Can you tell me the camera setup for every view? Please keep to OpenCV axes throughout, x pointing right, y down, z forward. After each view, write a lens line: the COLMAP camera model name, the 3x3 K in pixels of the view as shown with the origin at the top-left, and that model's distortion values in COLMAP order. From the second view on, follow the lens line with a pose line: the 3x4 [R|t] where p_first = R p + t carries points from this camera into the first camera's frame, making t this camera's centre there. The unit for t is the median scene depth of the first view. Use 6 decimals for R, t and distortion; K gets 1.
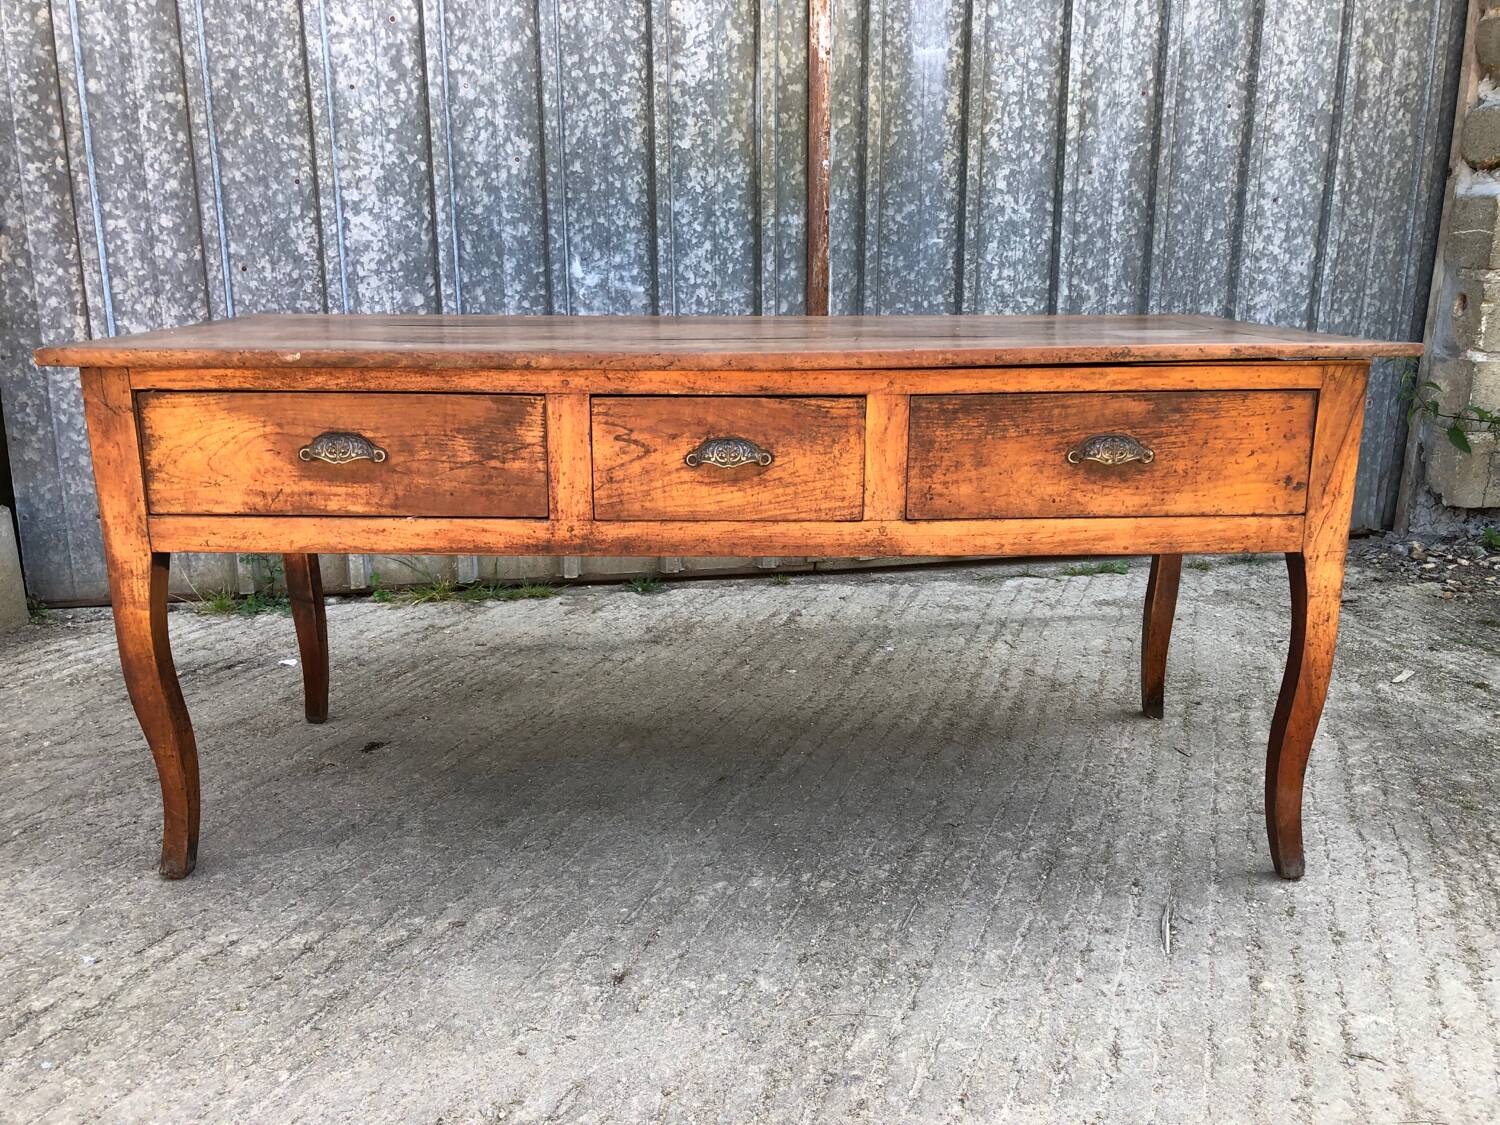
lens RADIAL K [[1240.7, 0, 745.9], [0, 1240.7, 548.6], [0, 0, 1]] dist [-0.002471, 0.024792]
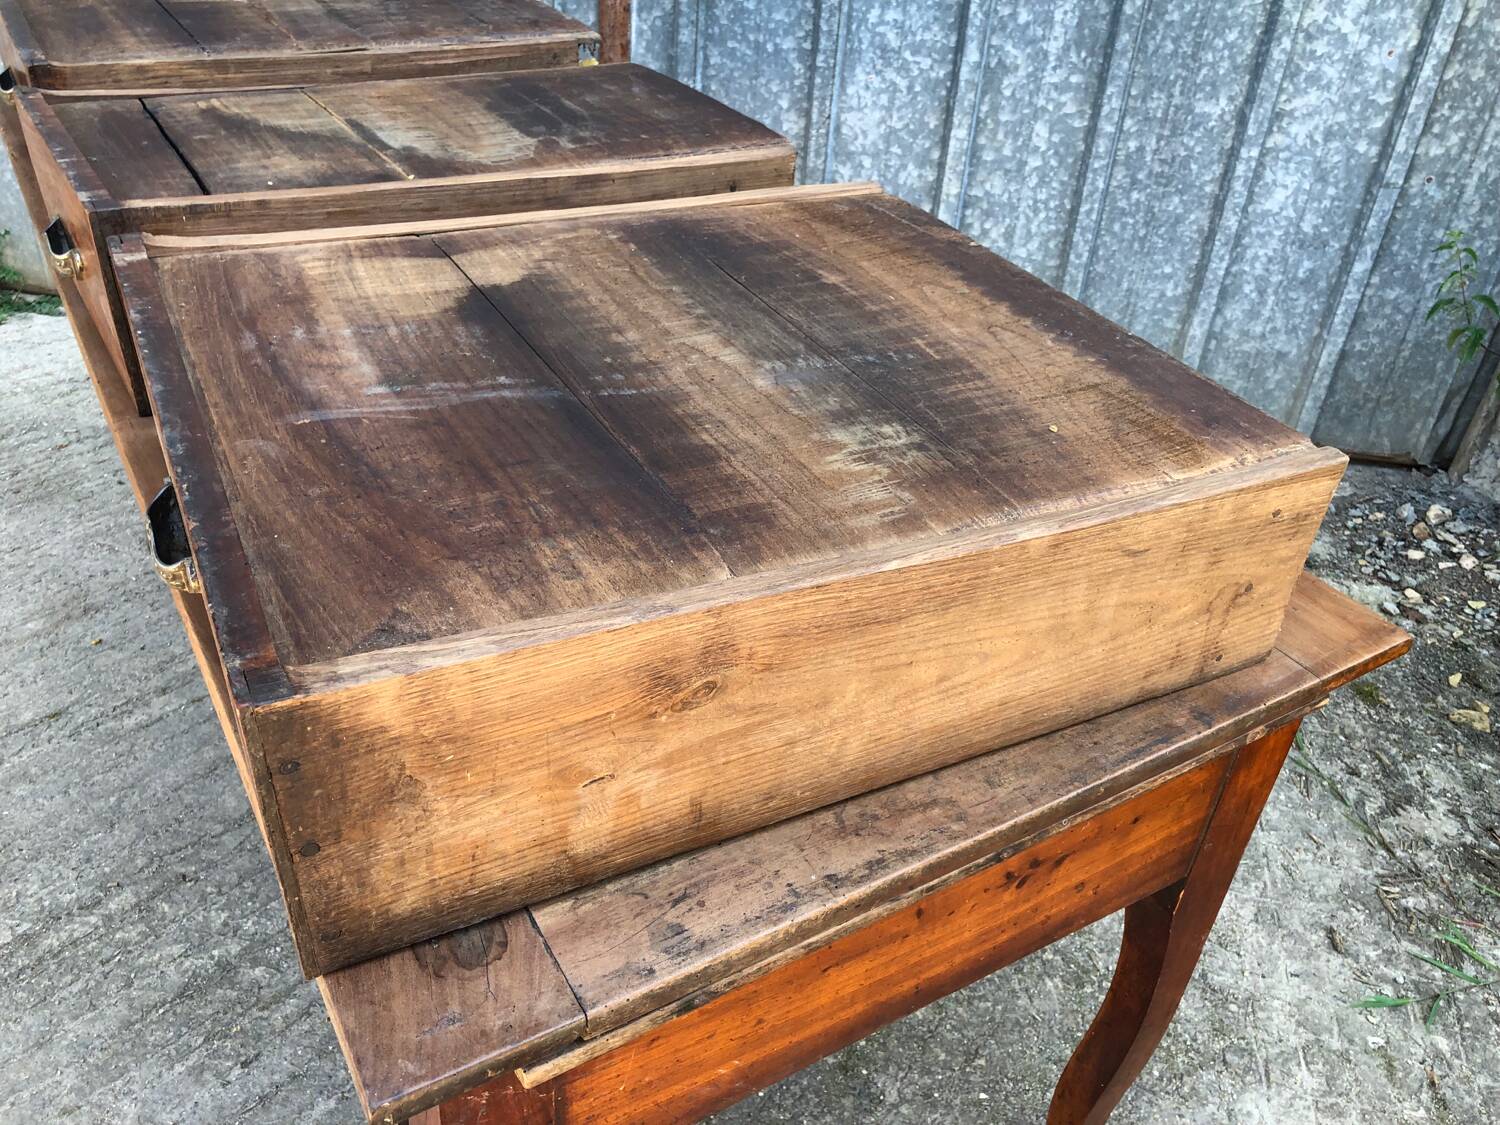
lens RADIAL K [[1240.7, 0, 765.6], [0, 1240.7, 549.7], [0, 0, 1]] dist [-0.002471, 0.024792]
pose [[0.938667, 0.245026, -0.242625, 0.404773], [-0.151052, 0.924697, 0.349456, -0.187573], [0.309980, -0.291374, 0.904994, 0.282722]]
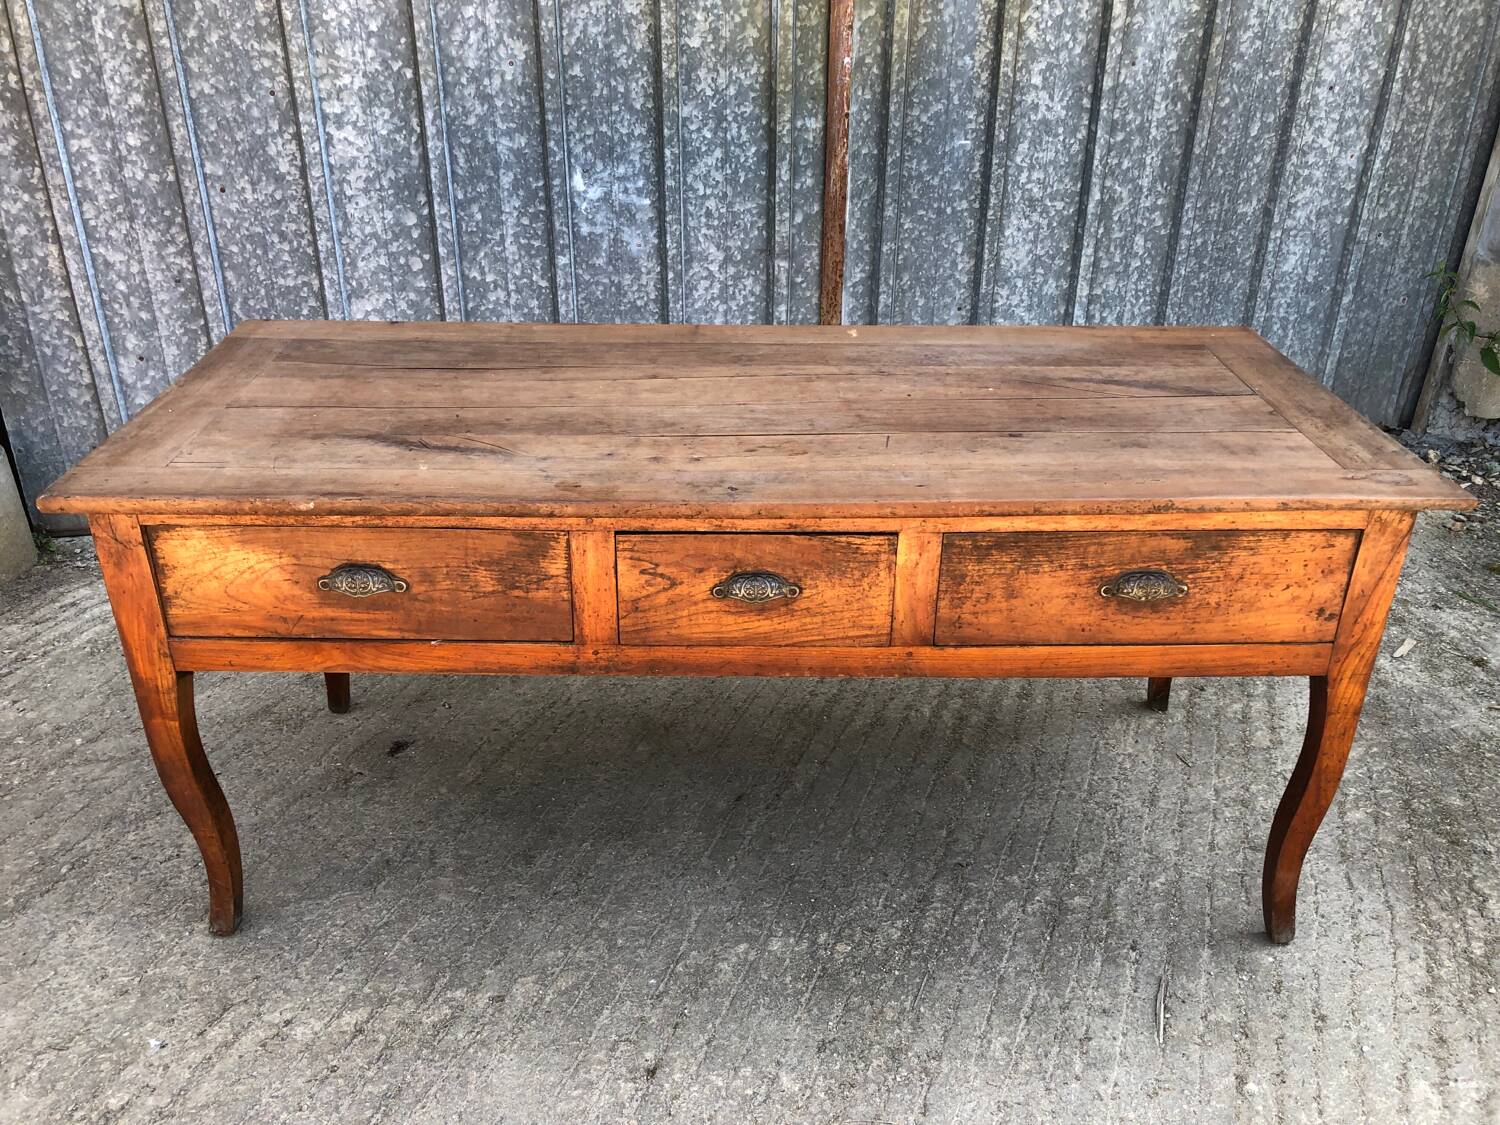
lens RADIAL K [[1240.7, 0, 745.3], [0, 1240.7, 544.2], [0, 0, 1]] dist [-0.002471, 0.024792]
pose [[0.999951, 0.006435, 0.007484, -0.015727], [-0.007966, 0.973860, 0.227008, -0.170806], [-0.005828, -0.227056, 0.973864, 0.026566]]
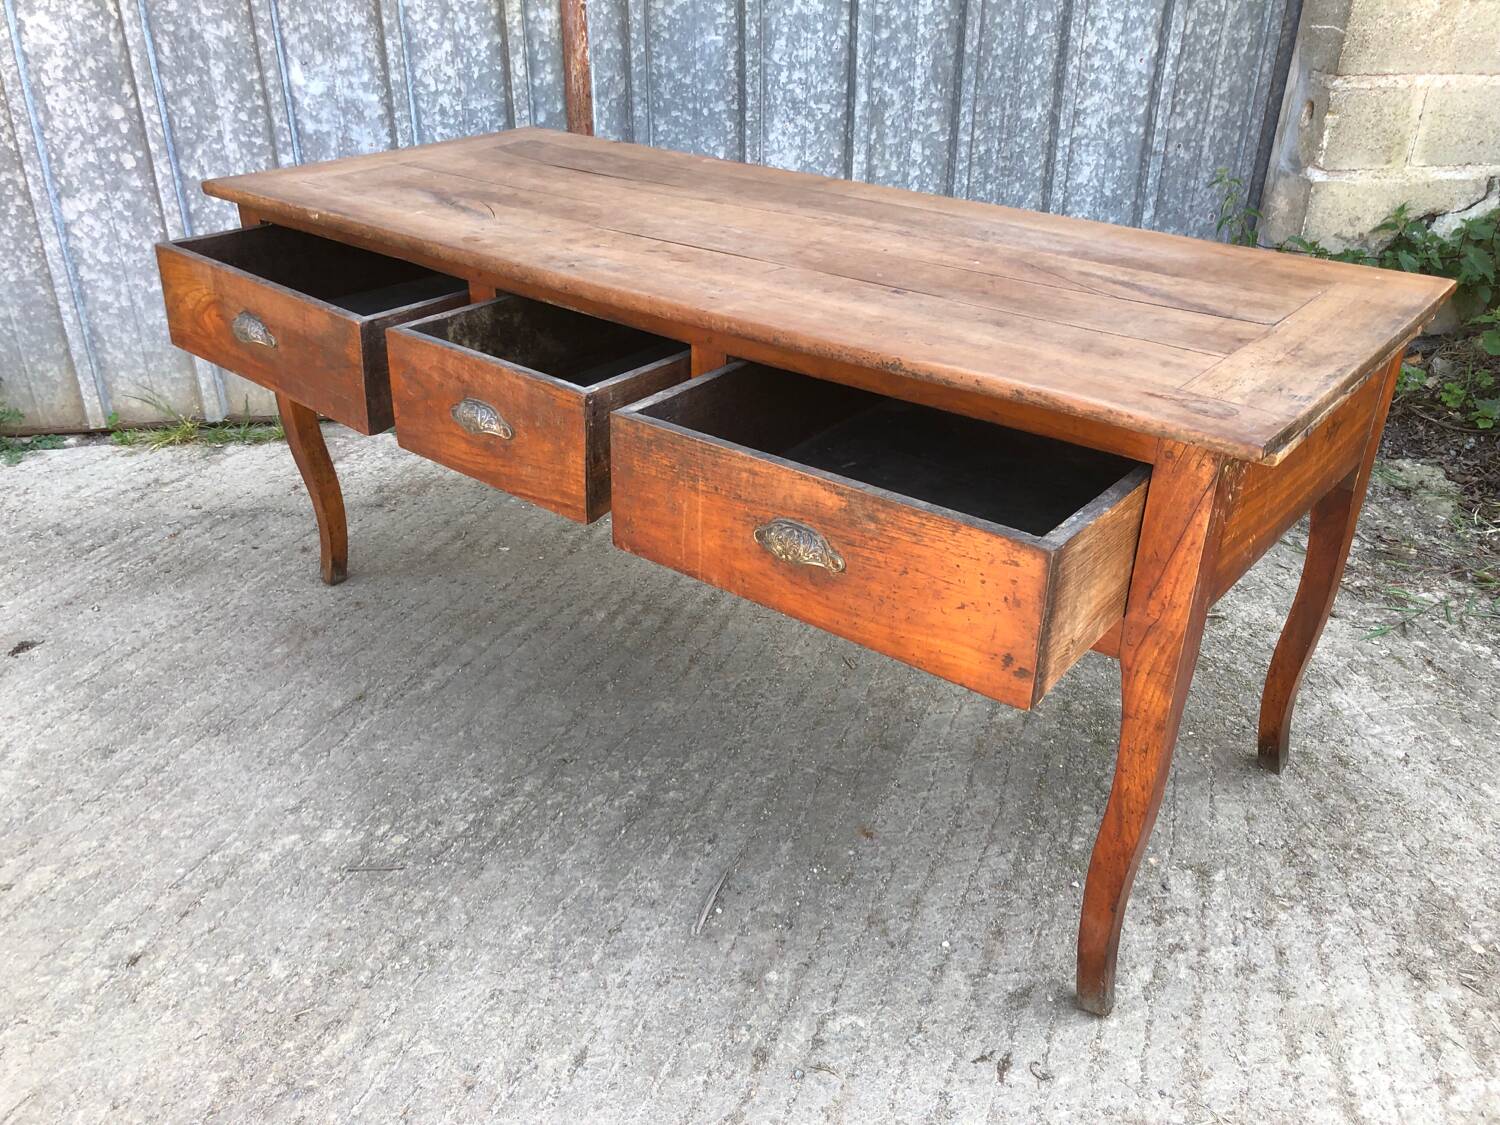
lens RADIAL K [[1240.7, 0, 760.9], [0, 1240.7, 555.0], [0, 0, 1]] dist [-0.002471, 0.024792]
pose [[0.999954, 0.009522, -0.001477, 0.198685], [-0.008884, 0.970408, 0.241307, -0.107892], [0.003731, -0.241283, 0.970448, 0.051872]]
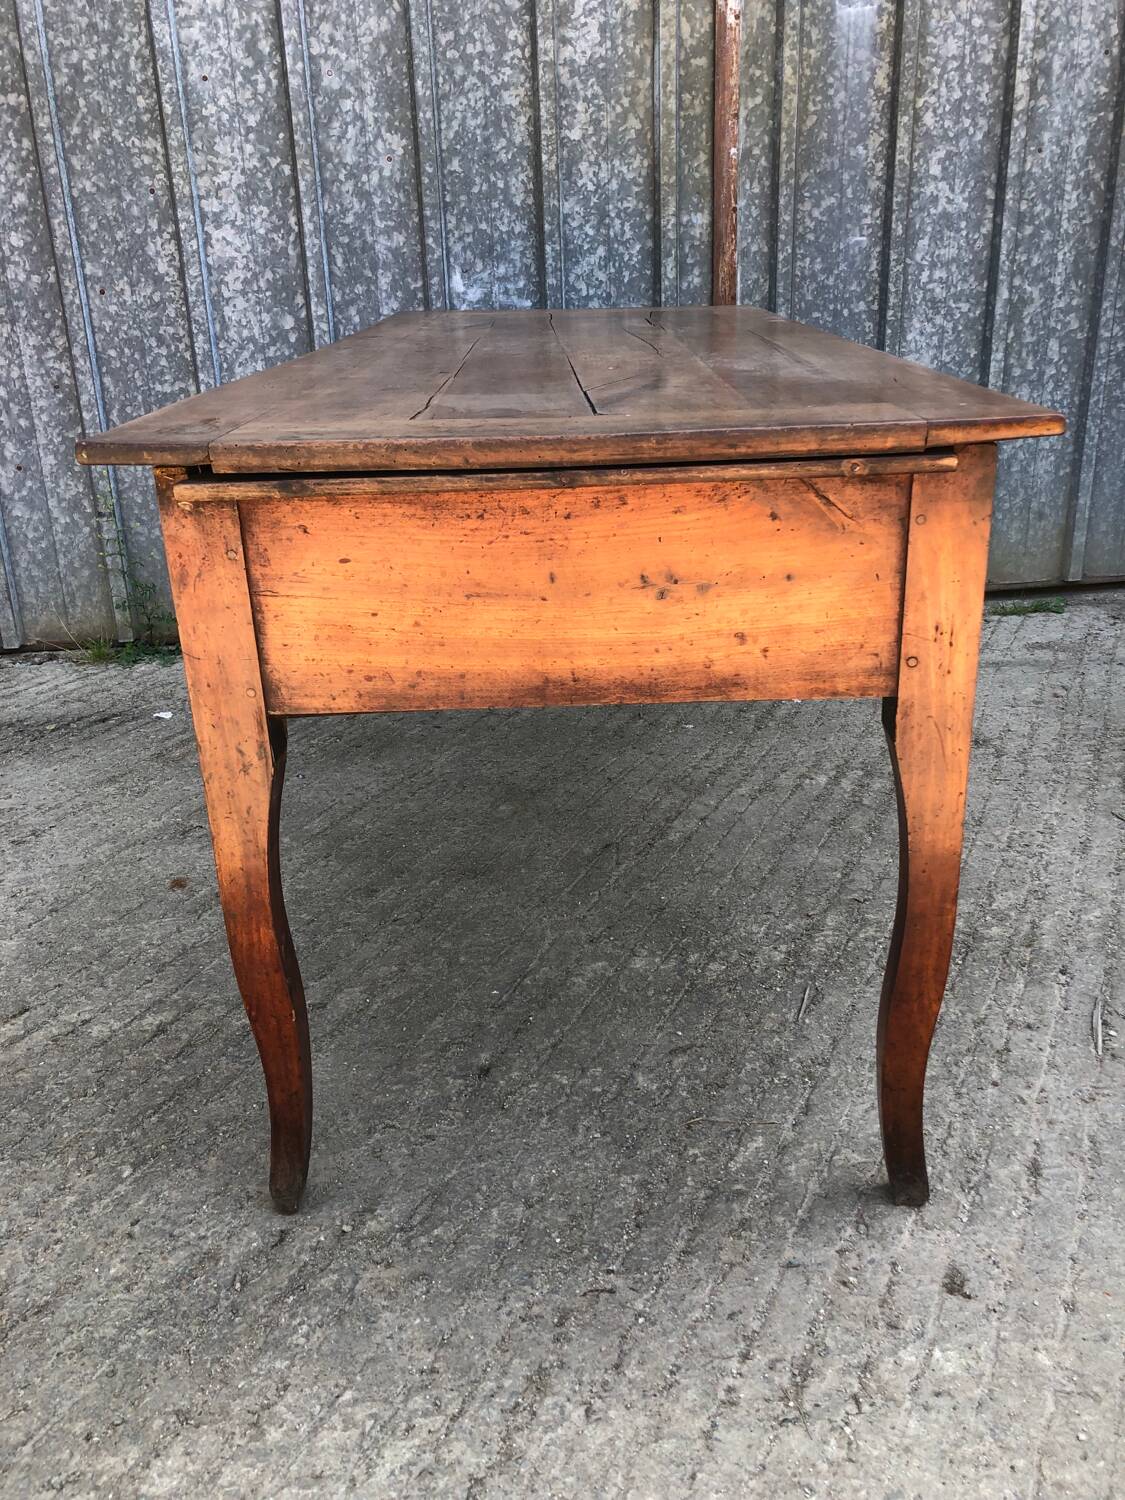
lens RADIAL K [[1240.7, 0, 567.6], [0, 1240.7, 737.3], [0, 0, 1]] dist [-0.002471, 0.024792]
pose [[0.996992, 0.000531, -0.077497, 0.014916], [0.009245, 0.992021, 0.125729, -0.007593], [0.076945, -0.126068, 0.989033, 0.060430]]
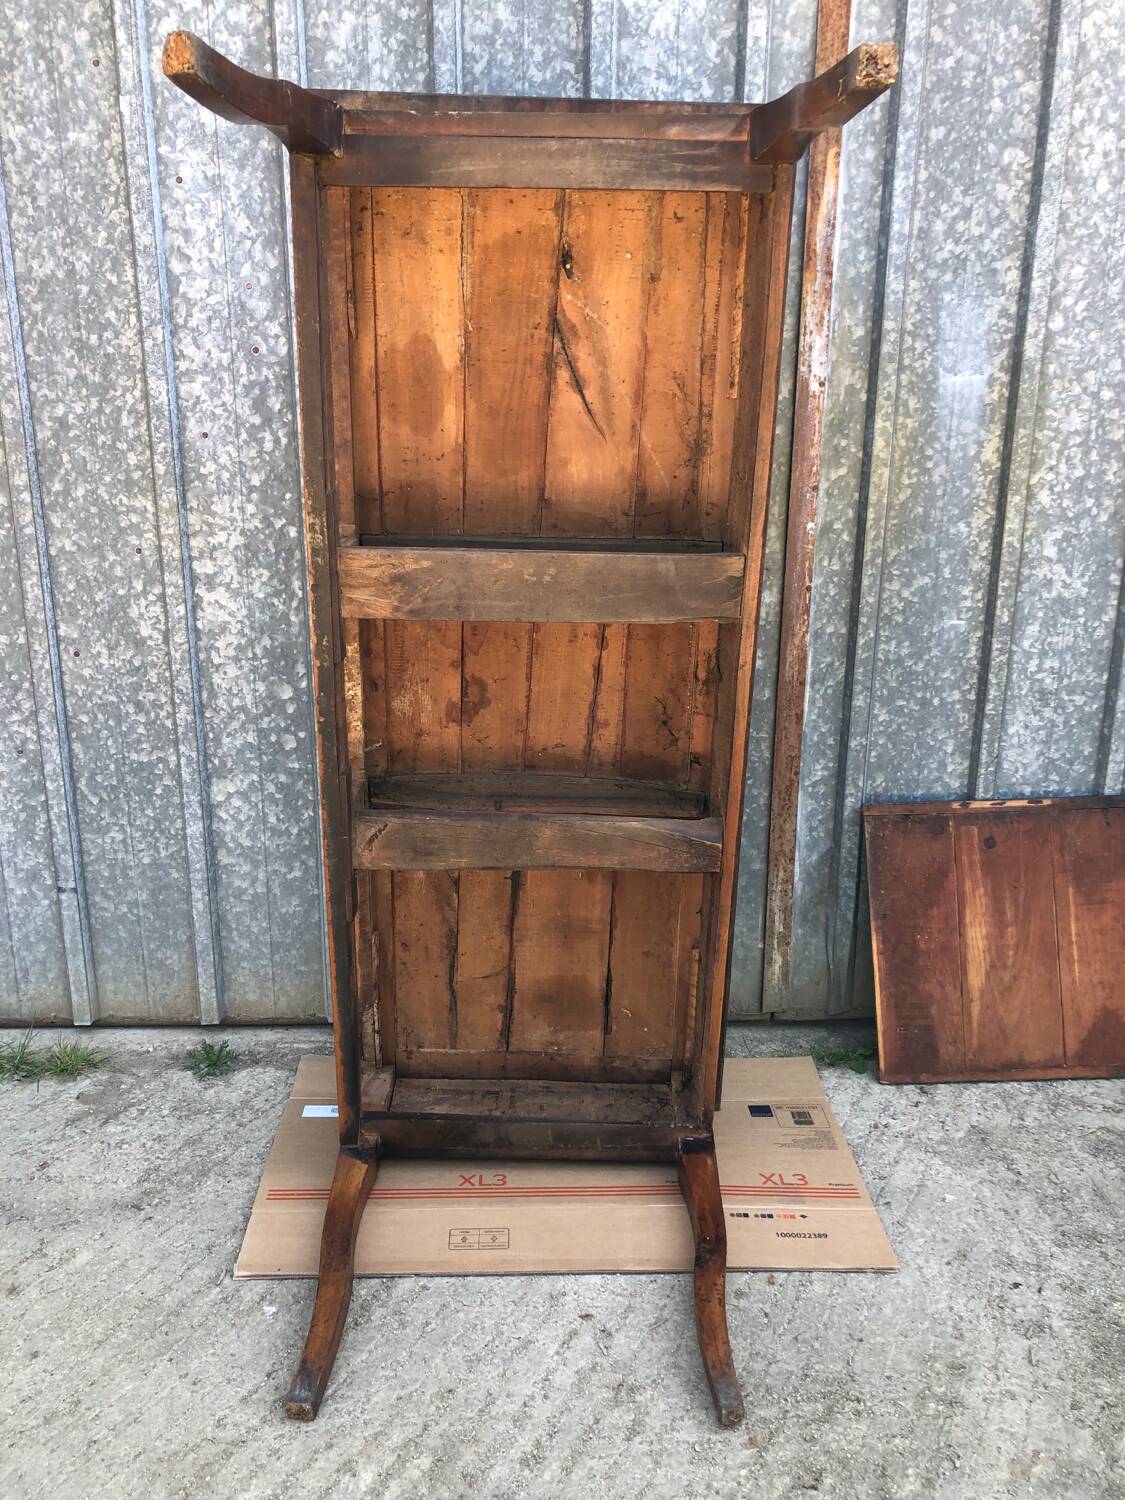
lens RADIAL K [[1240.7, 0, 567.1], [0, 1240.7, 728.6], [0, 0, 1]] dist [-0.002471, 0.024792]
pose [[0.988765, 0.053942, -0.139406, 0.029317], [-0.045395, 0.996931, 0.063781, -0.229366], [0.142419, -0.056736, 0.988179, 0.223015]]
